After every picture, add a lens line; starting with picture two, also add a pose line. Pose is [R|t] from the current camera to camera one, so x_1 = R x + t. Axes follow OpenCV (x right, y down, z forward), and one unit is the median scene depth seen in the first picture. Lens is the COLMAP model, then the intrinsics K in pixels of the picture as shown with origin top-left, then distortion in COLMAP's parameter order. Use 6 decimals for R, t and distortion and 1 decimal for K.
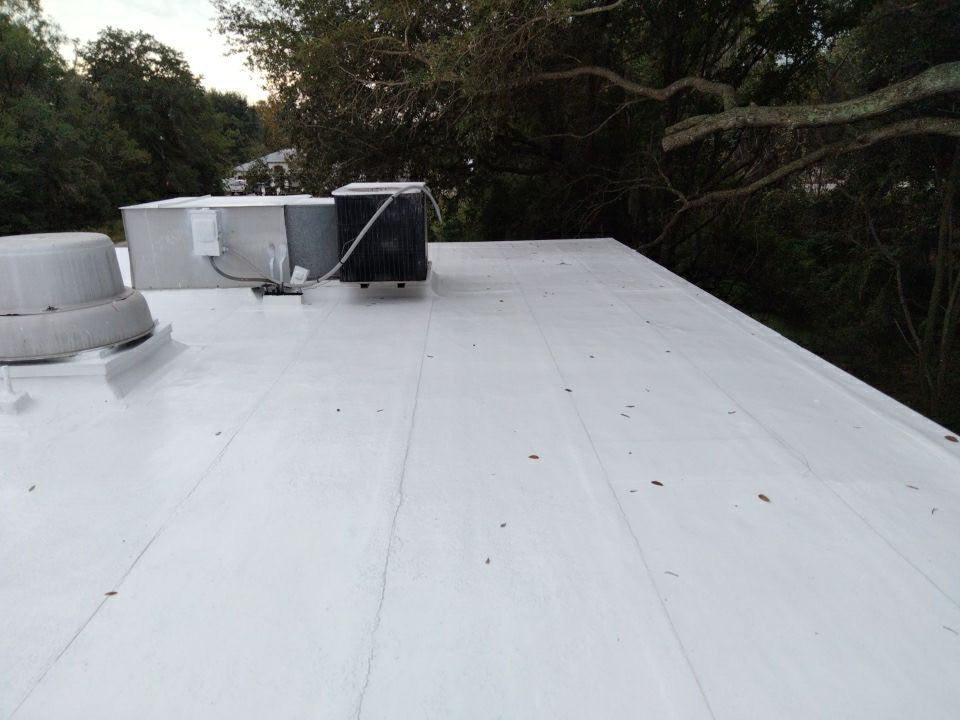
lens RADIAL K [[711.6, 0, 480.0], [0, 711.6, 360.0], [0, 0, 1]] dist [0.032235, -0.002320]
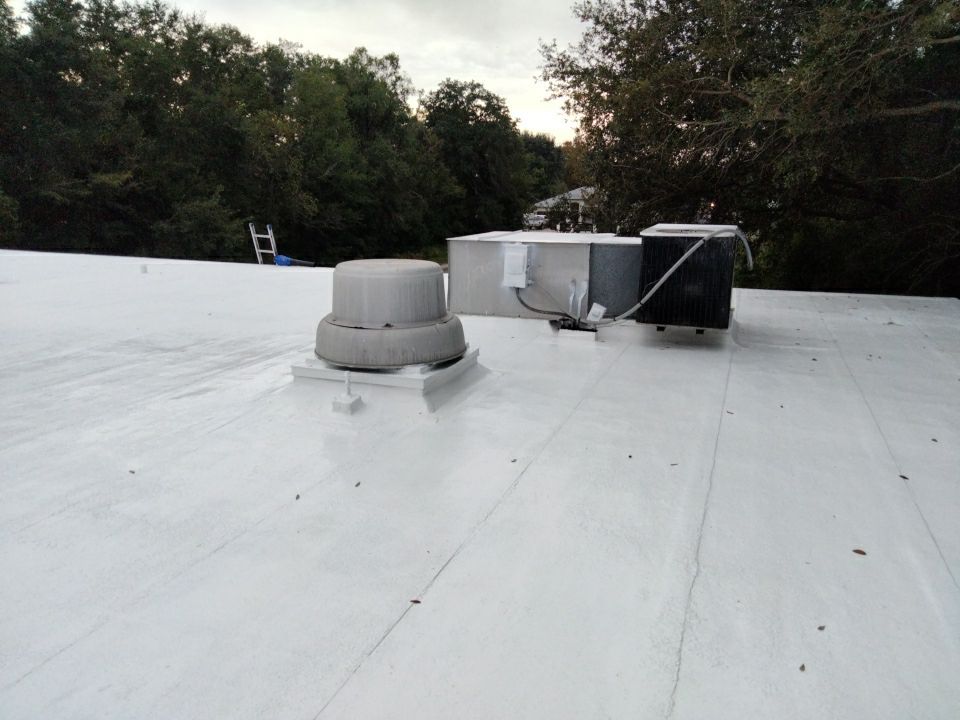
lens RADIAL K [[704.0, 0, 480.0], [0, 704.0, 360.0], [0, 0, 1]] dist [0.065791, -0.070108]
pose [[0.924818, 0.113276, -0.363153, -0.021859], [-0.130396, 0.991198, -0.022894, -0.004537], [0.357363, 0.068527, 0.931448, 0.008586]]
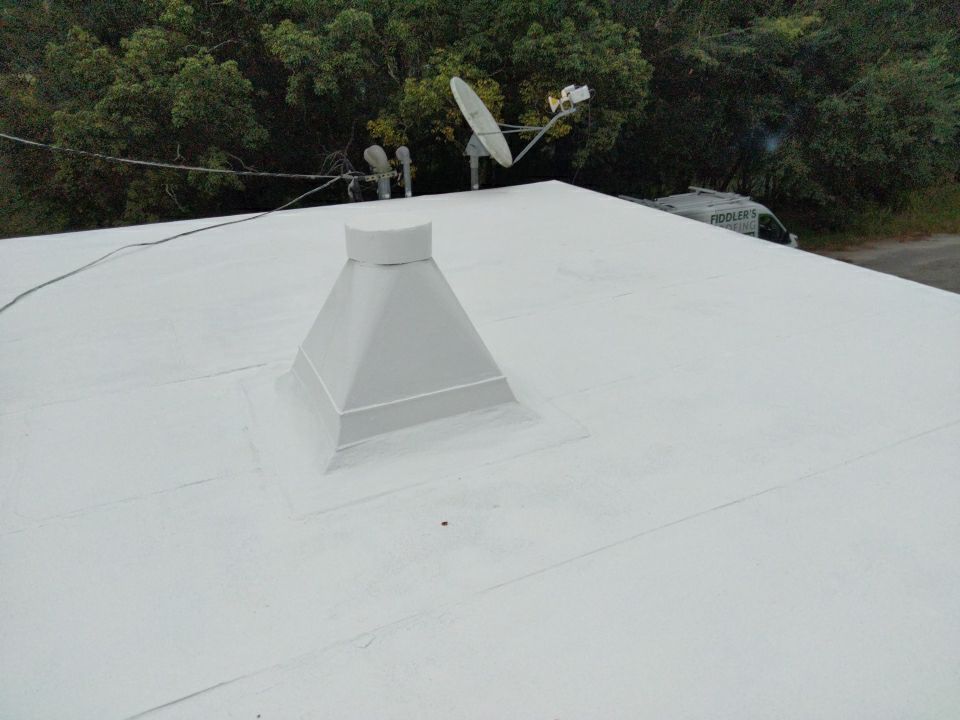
lens RADIAL K [[711.6, 0, 480.0], [0, 711.6, 360.0], [0, 0, 1]] dist [0.032235, -0.002320]
pose [[0.424650, 0.379162, -0.822137, -0.897829], [-0.253005, 0.921600, 0.294351, -0.140262], [0.869287, 0.083009, 0.487287, 0.538273]]
